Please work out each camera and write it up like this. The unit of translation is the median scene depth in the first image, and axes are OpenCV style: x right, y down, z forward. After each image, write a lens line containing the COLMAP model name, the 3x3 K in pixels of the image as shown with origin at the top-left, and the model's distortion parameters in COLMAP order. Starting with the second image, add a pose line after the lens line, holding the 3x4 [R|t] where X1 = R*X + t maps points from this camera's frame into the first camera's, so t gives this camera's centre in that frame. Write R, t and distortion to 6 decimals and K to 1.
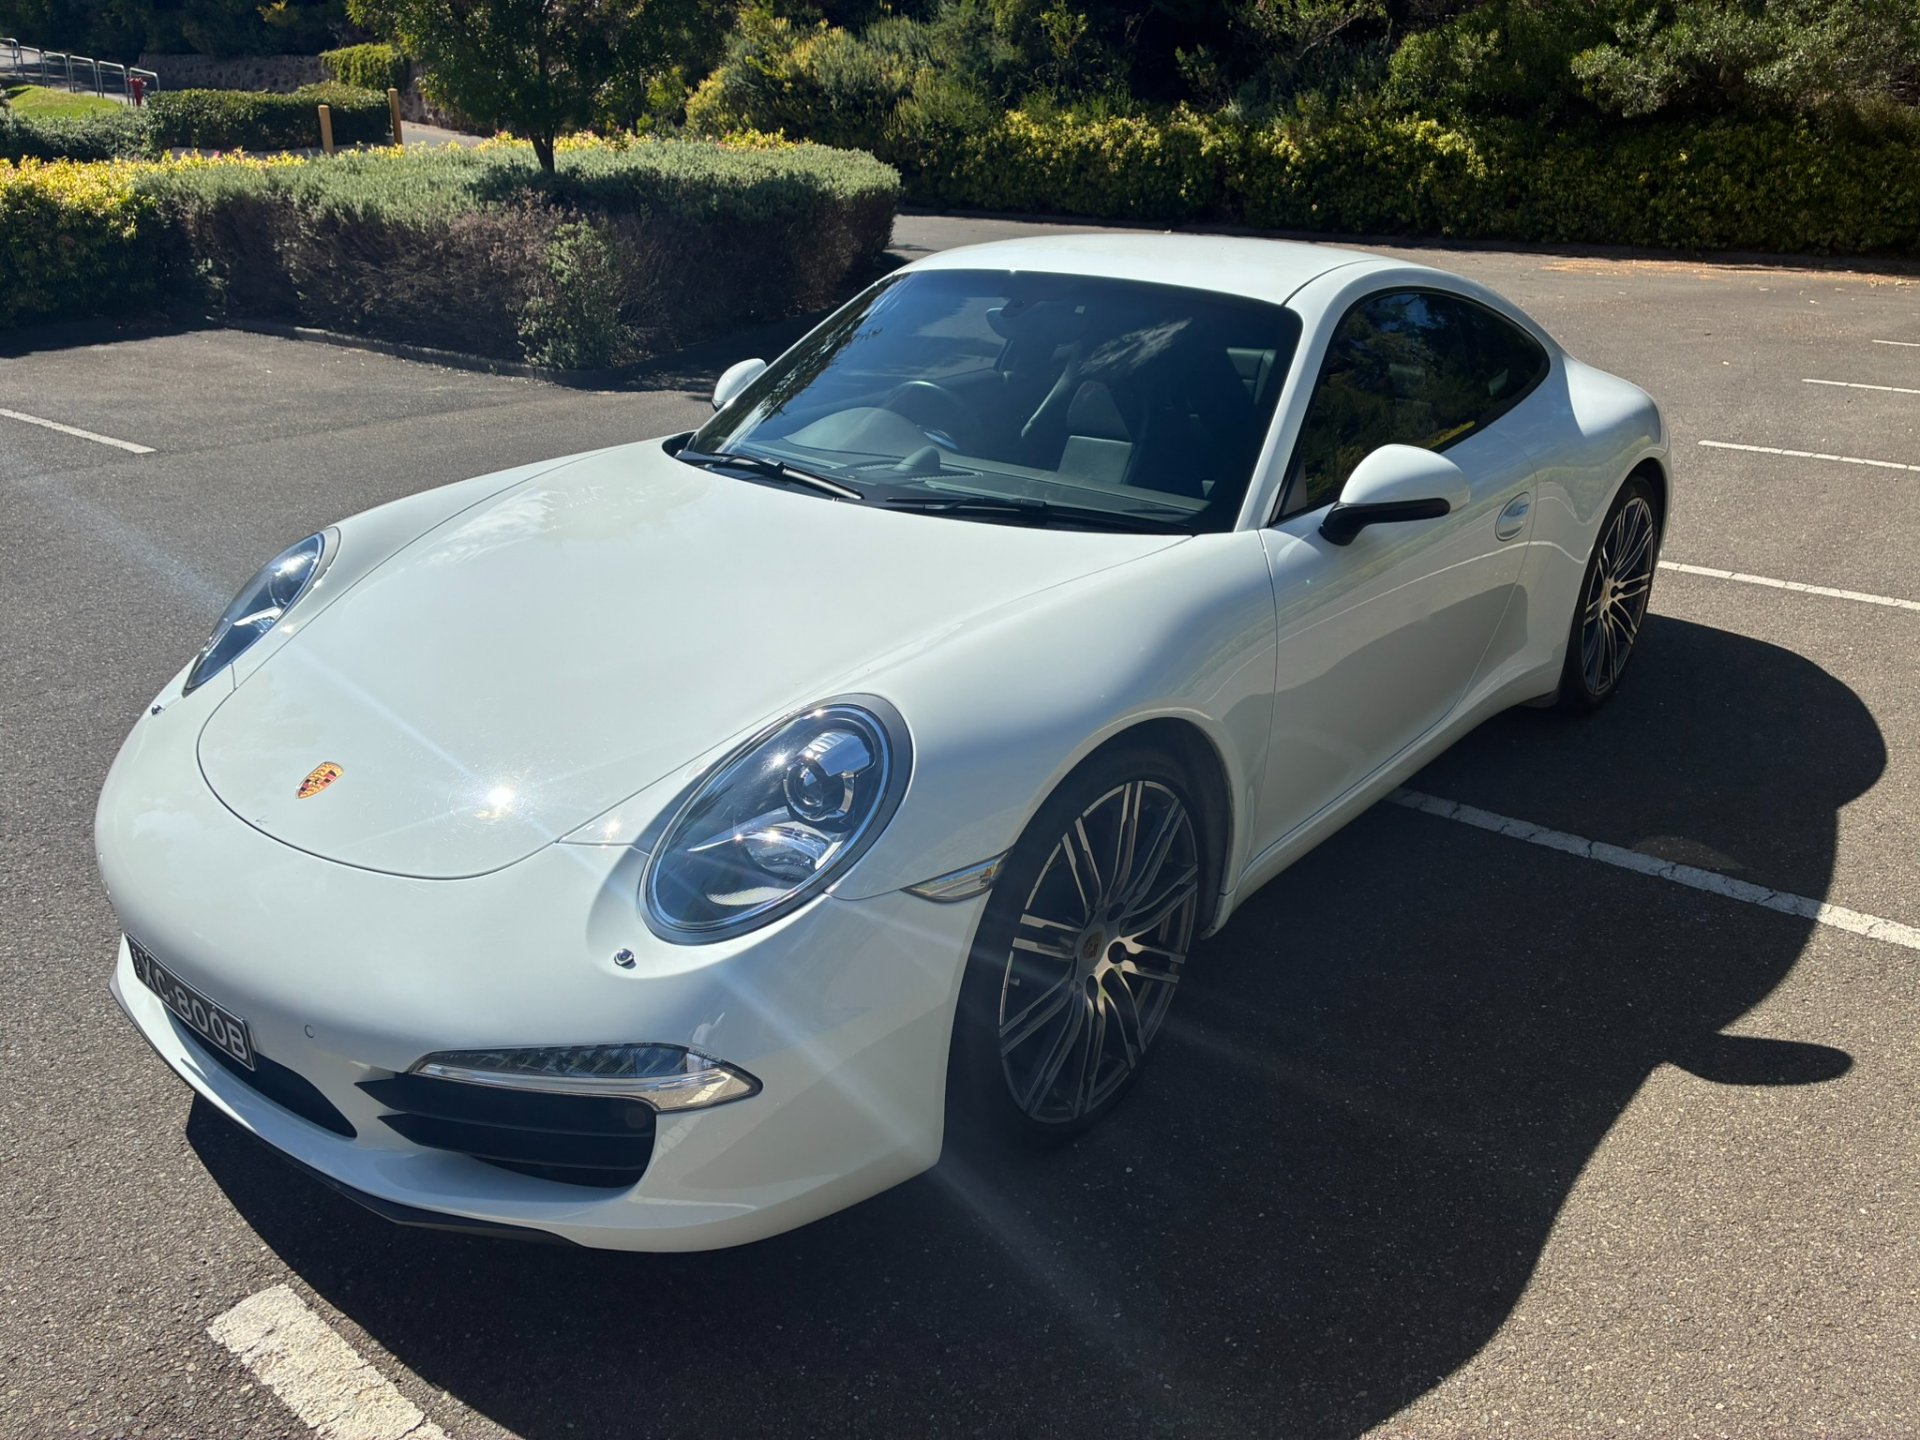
lens RADIAL K [[1447.8, 0, 964.7], [0, 1447.8, 691.5], [0, 0, 1]] dist [0.078913, -0.109403]
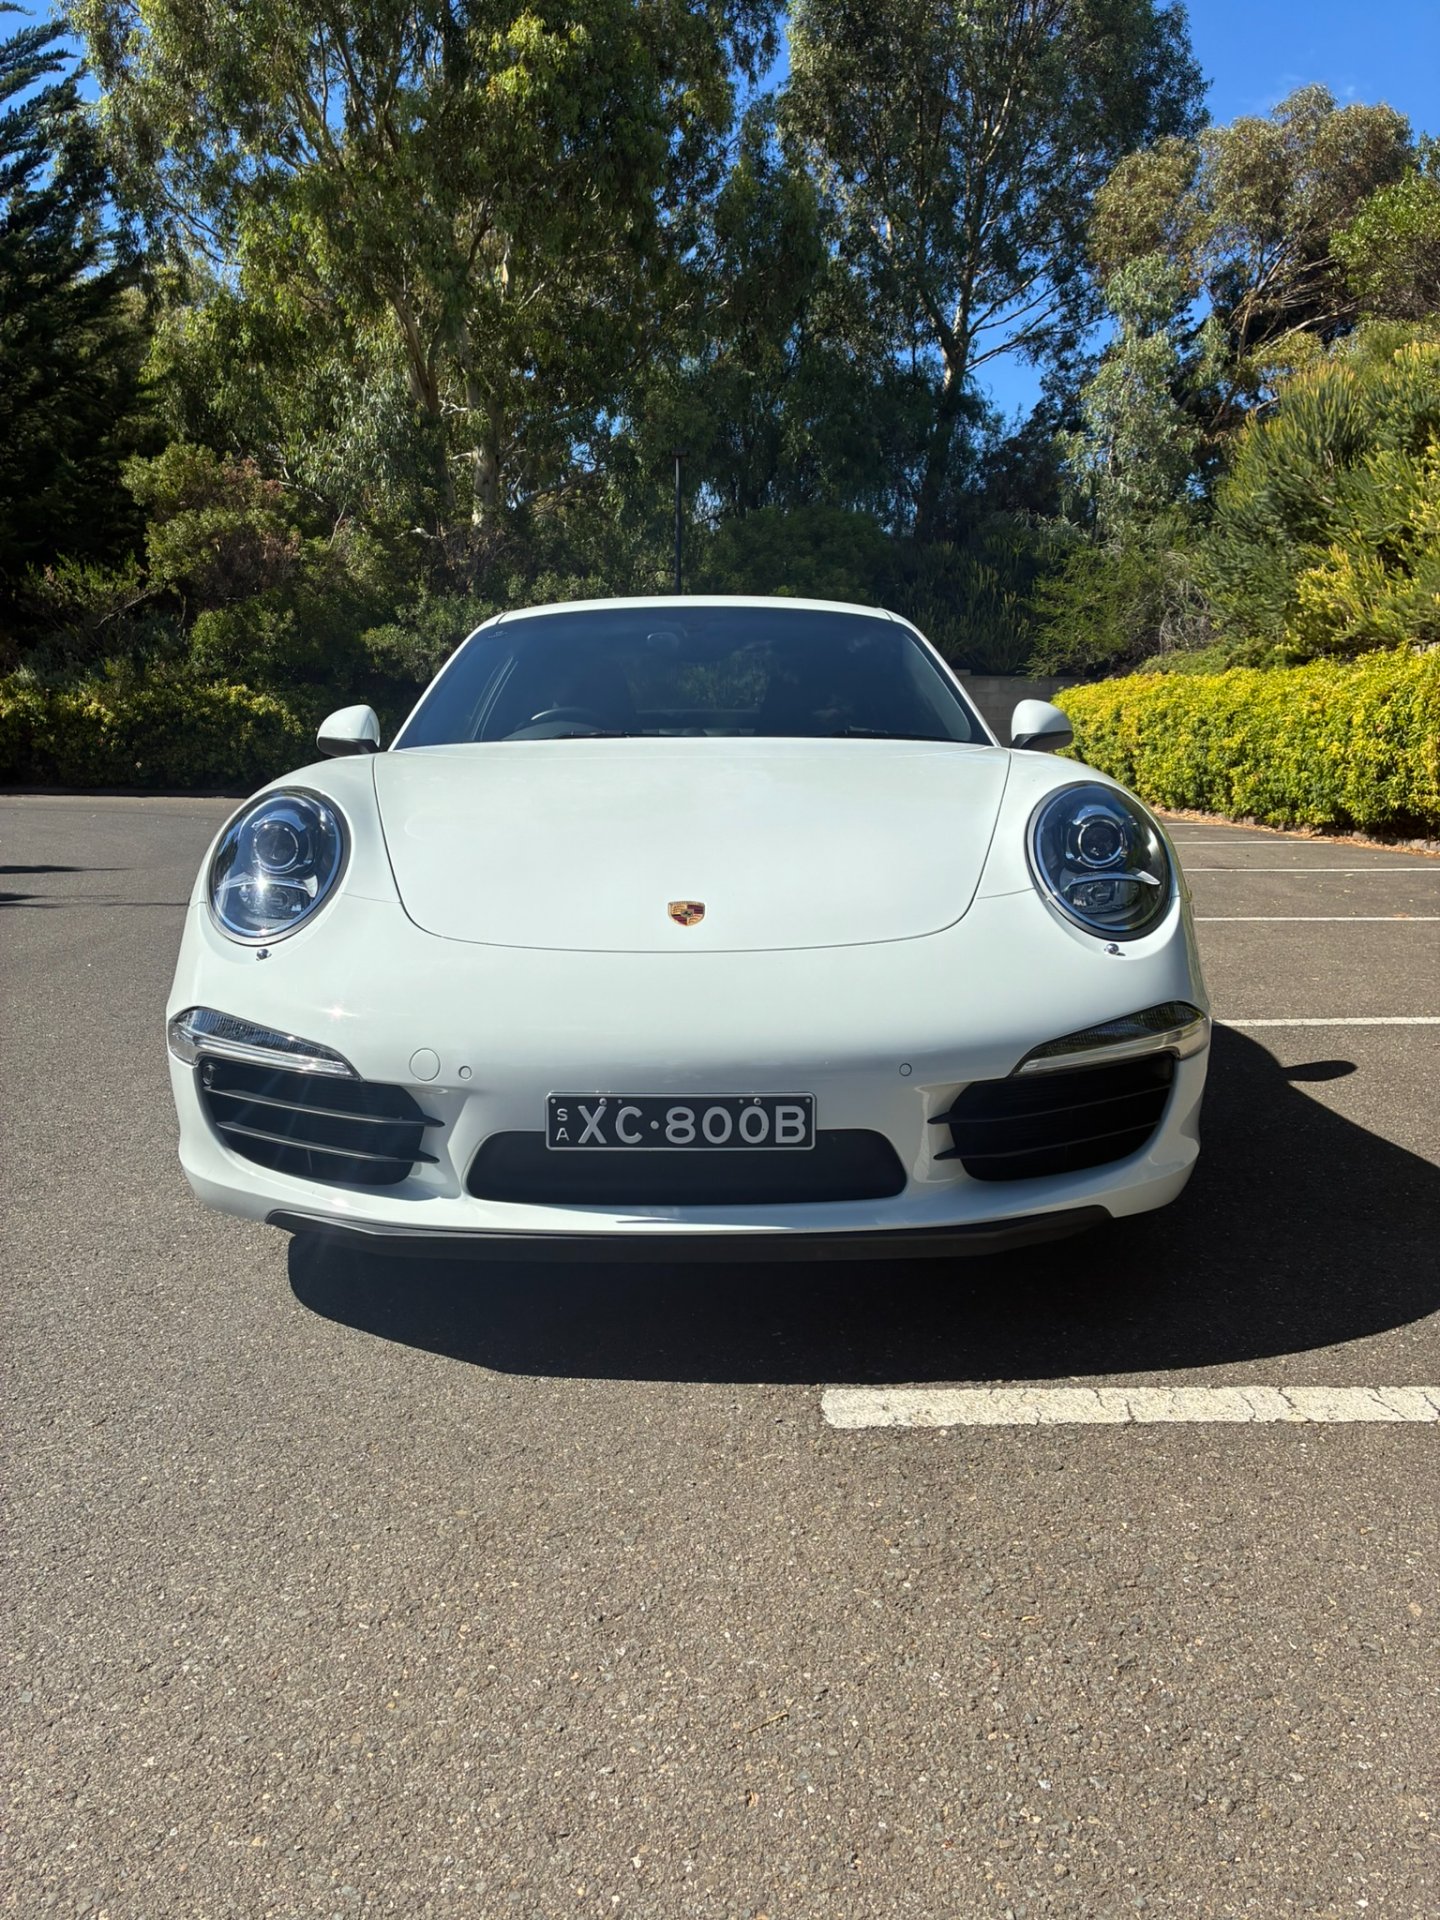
lens RADIAL K [[1447.8, 0, 705.1], [0, 1447.8, 934.8], [0, 0, 1]] dist [0.078913, -0.109403]
pose [[0.774085, -0.095126, 0.625894, -0.298075], [0.234727, 0.961306, -0.144200, 0.062285], [-0.587959, 0.258537, 0.766461, 0.059159]]
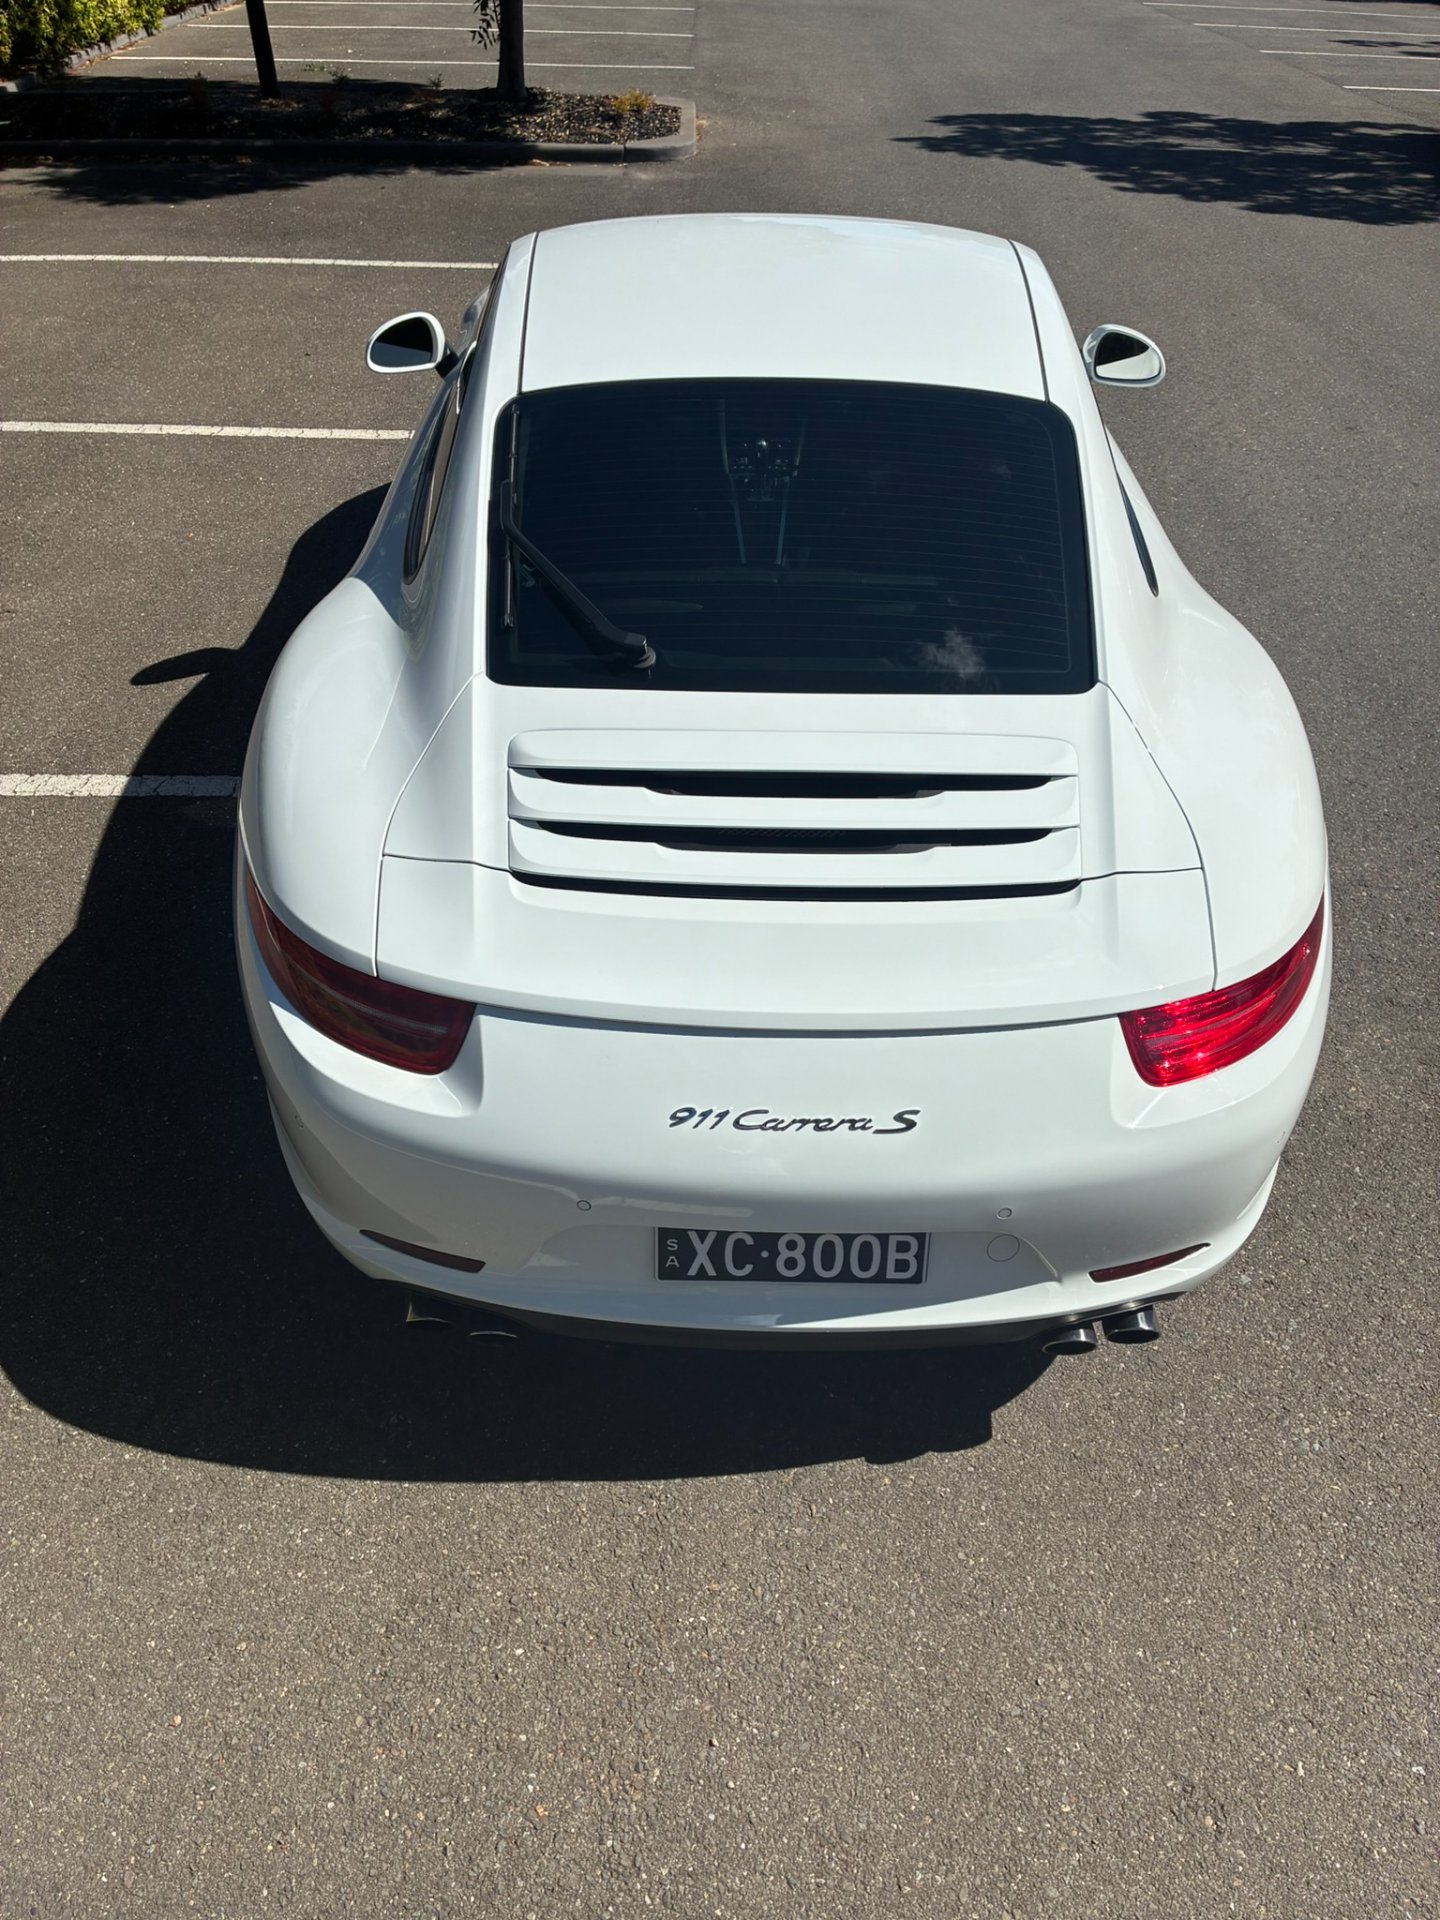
lens RADIAL K [[1447.8, 0, 739.4], [0, 1447.8, 1009.6], [0, 0, 1]] dist [0.078913, -0.109403]
pose [[-0.773117, 0.399121, -0.492942, 0.345201], [-0.240255, 0.534991, 0.809976, -0.348216], [0.586999, 0.744638, -0.317720, 0.733722]]
